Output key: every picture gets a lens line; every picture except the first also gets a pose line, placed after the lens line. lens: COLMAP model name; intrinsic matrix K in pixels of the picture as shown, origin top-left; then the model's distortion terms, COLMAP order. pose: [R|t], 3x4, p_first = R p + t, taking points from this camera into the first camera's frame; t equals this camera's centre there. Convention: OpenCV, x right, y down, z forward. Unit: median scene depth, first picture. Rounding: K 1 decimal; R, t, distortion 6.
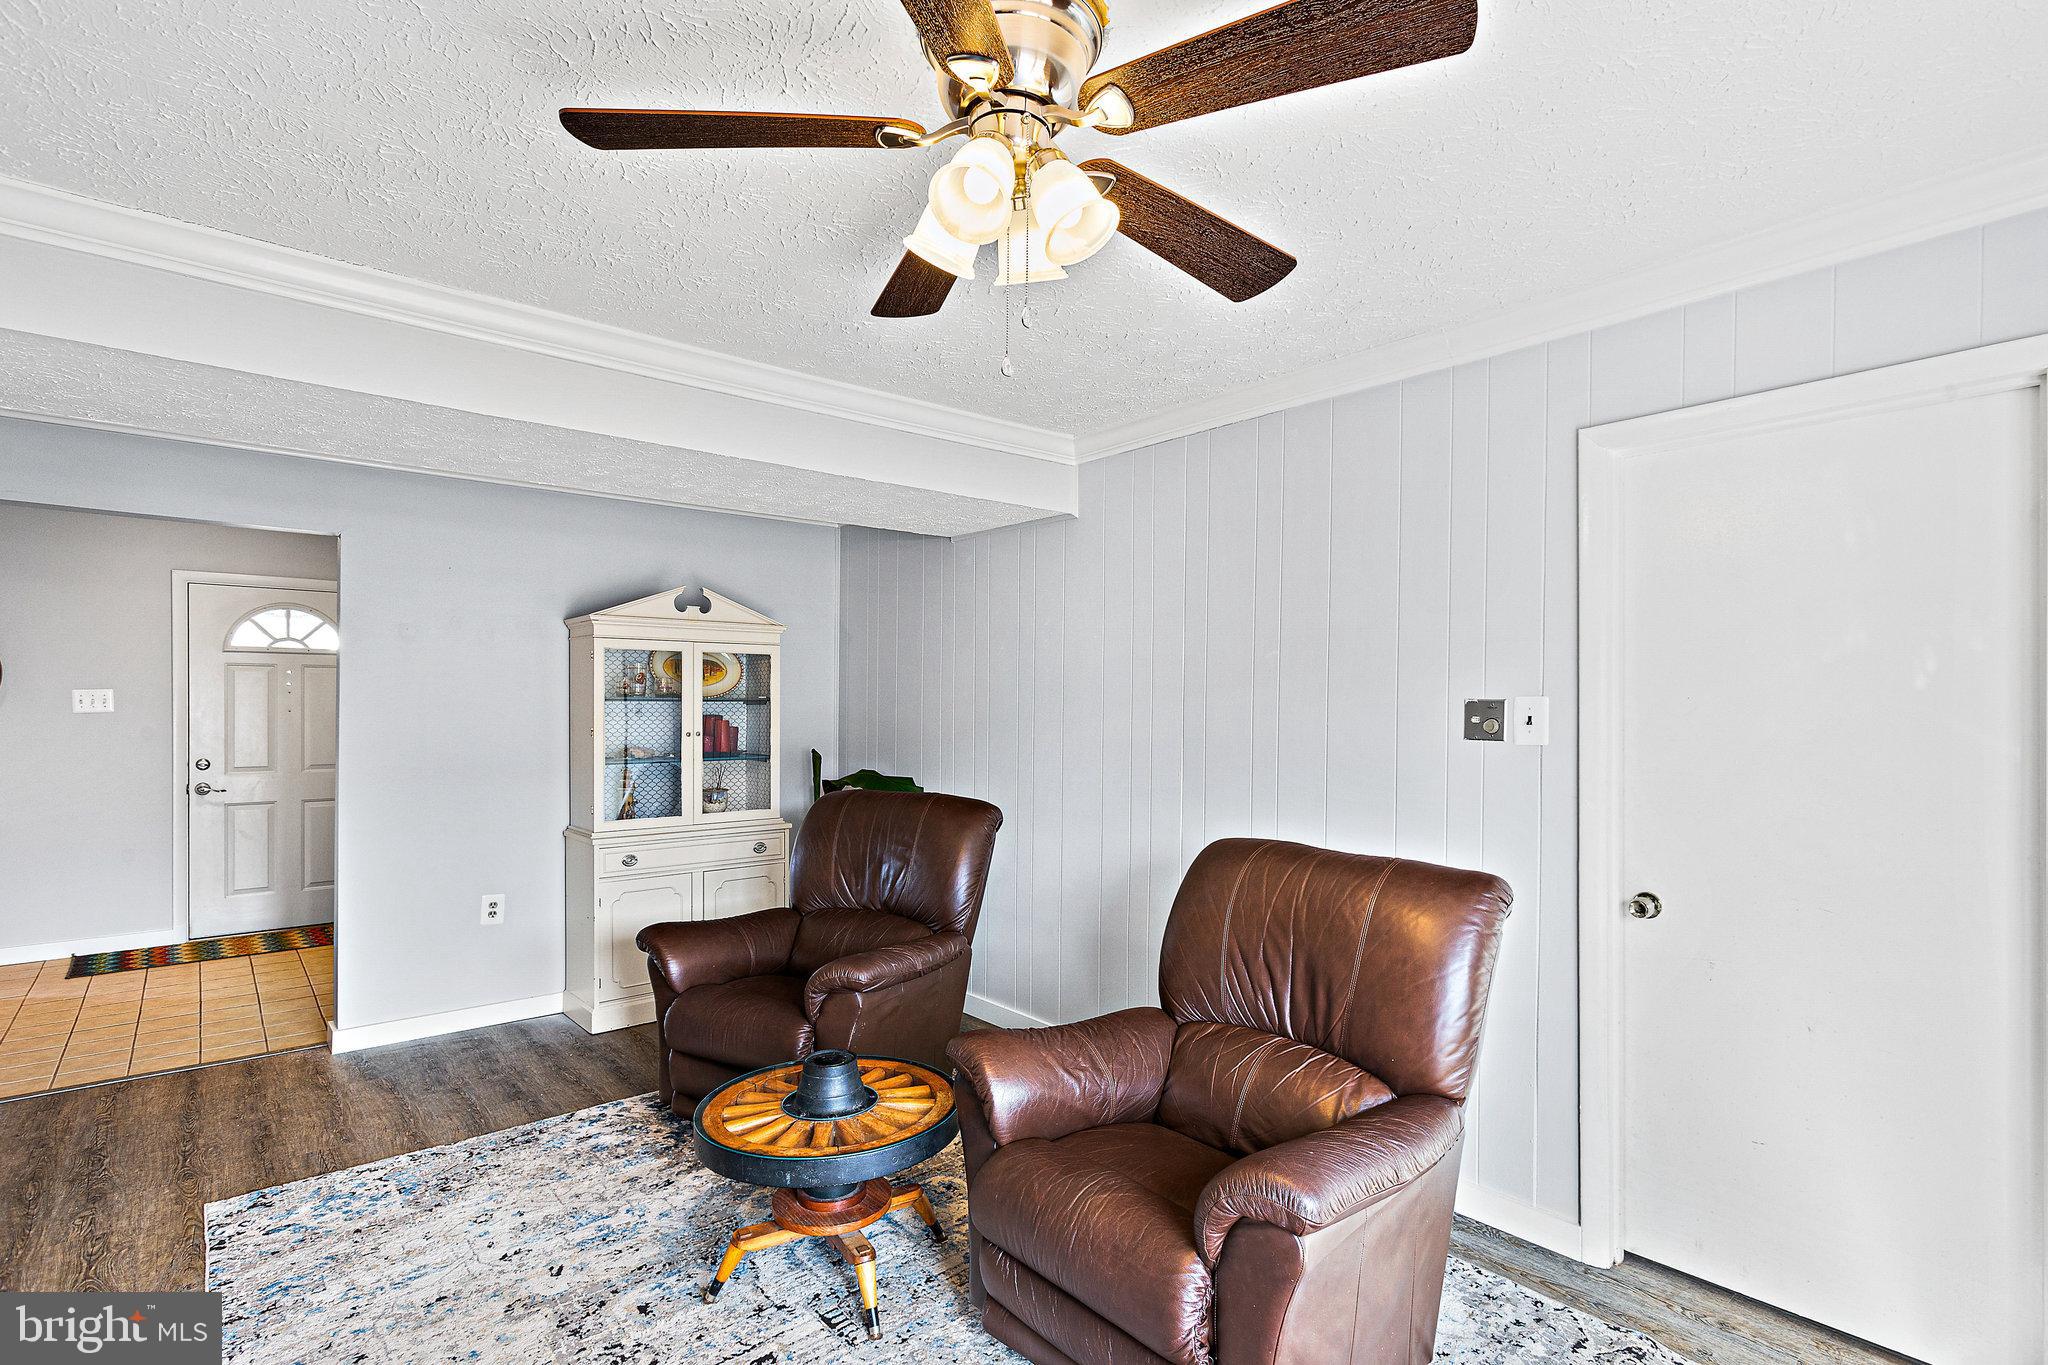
lens RADIAL K [[994.4, 0, 1026.2], [0, 994.4, 692.3], [0, 0, 1]] dist [0.002981, 0.000534]
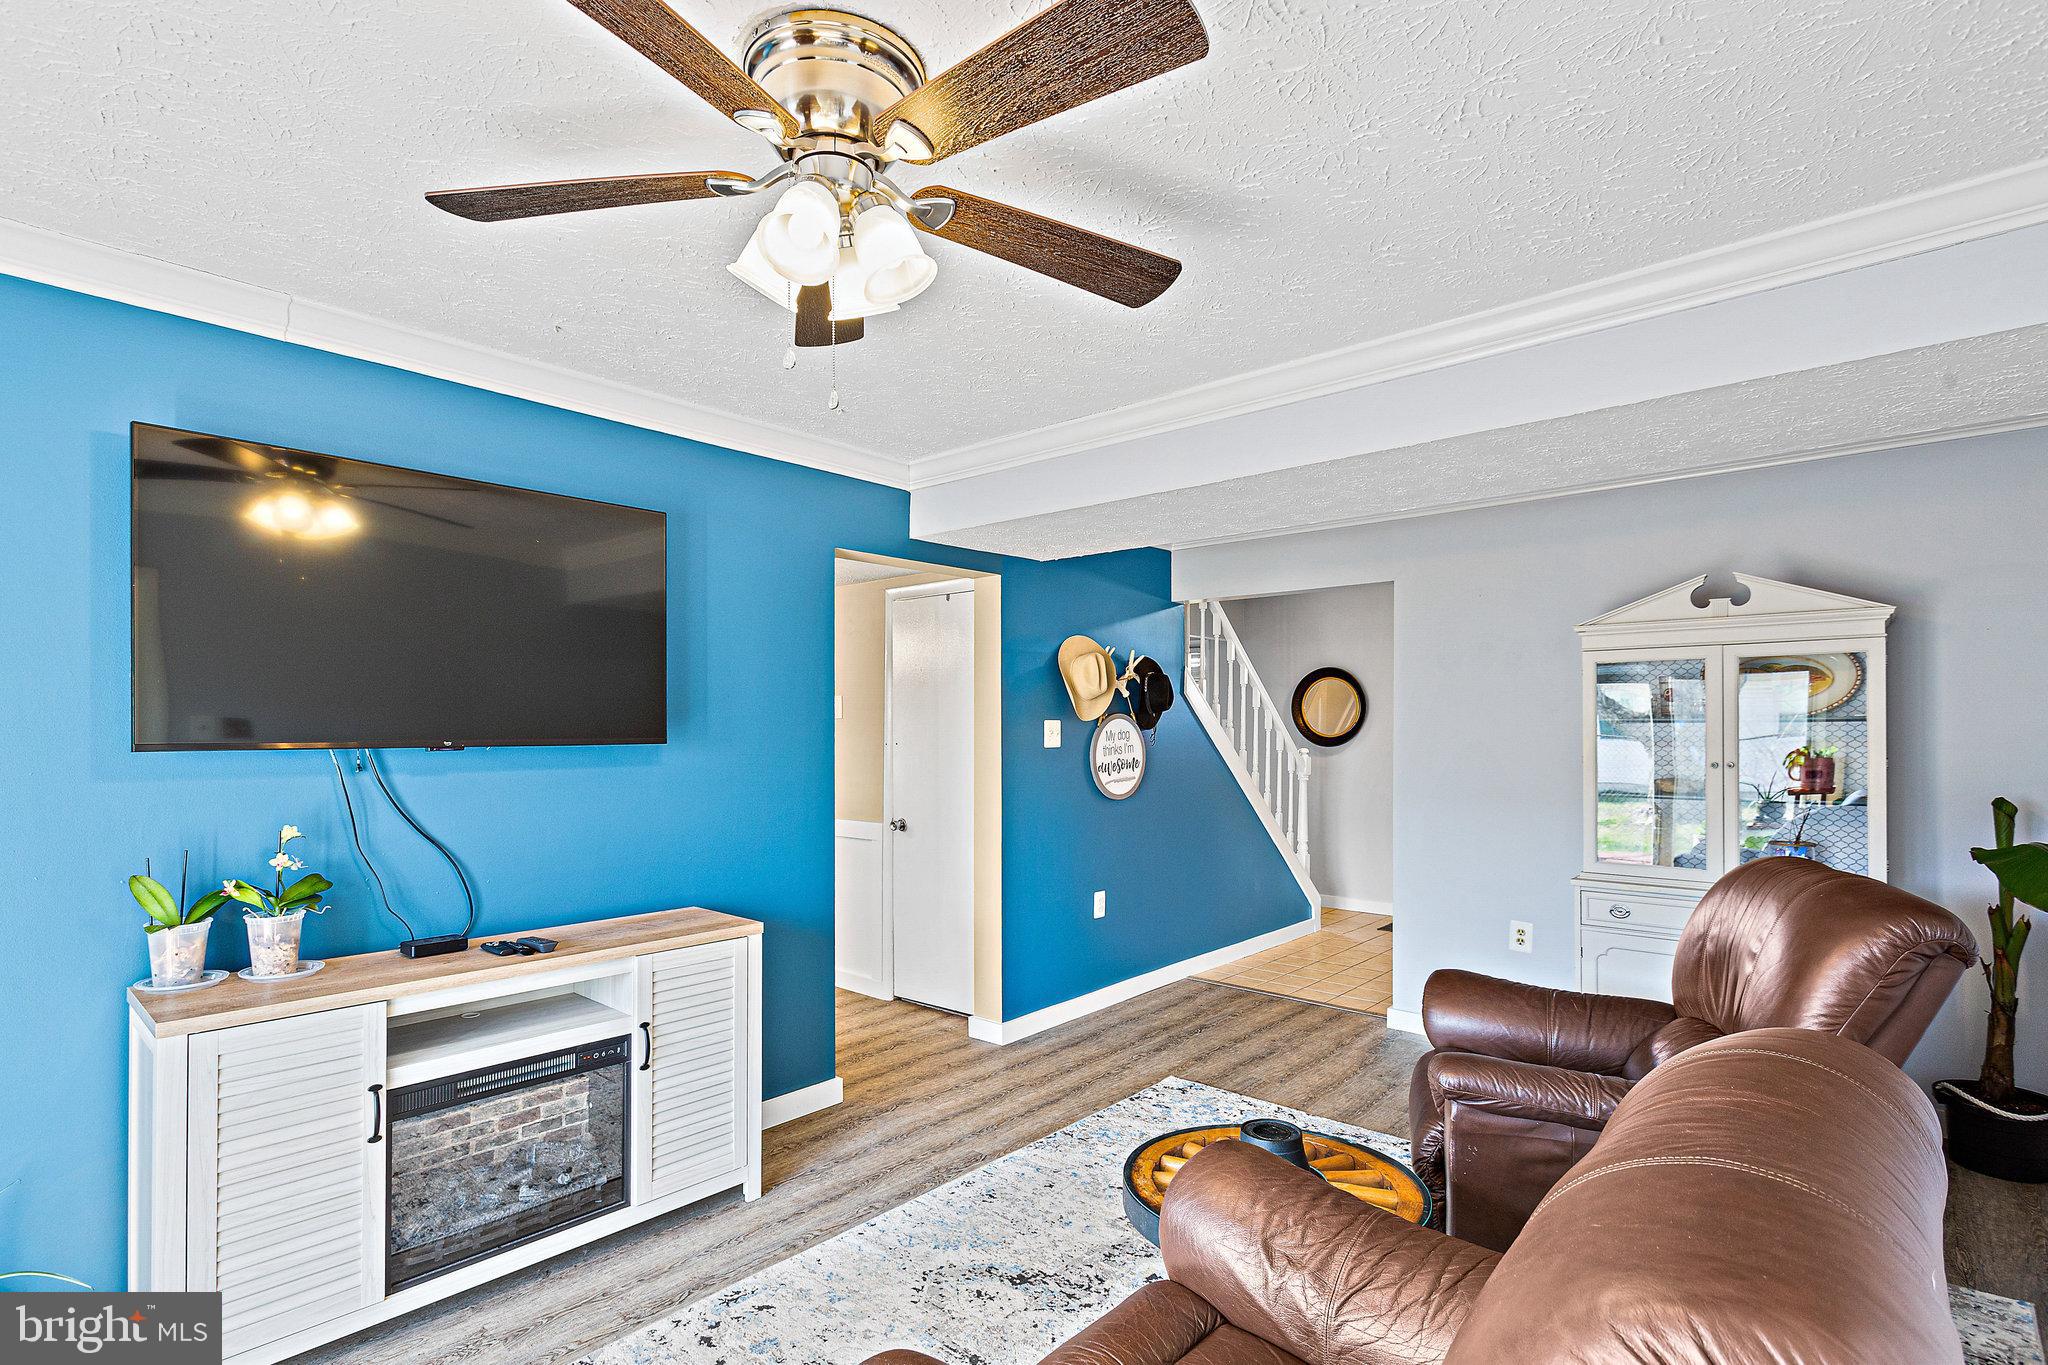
lens RADIAL K [[994.4, 0, 1012.7], [0, 994.4, 725.1], [0, 0, 1]] dist [0.002981, 0.000534]
pose [[0.135096, -0.005338, -0.990818, 0.353368], [0.019548, 0.999805, -0.002721, 0.002336], [0.990640, -0.019001, 0.135174, 0.359281]]
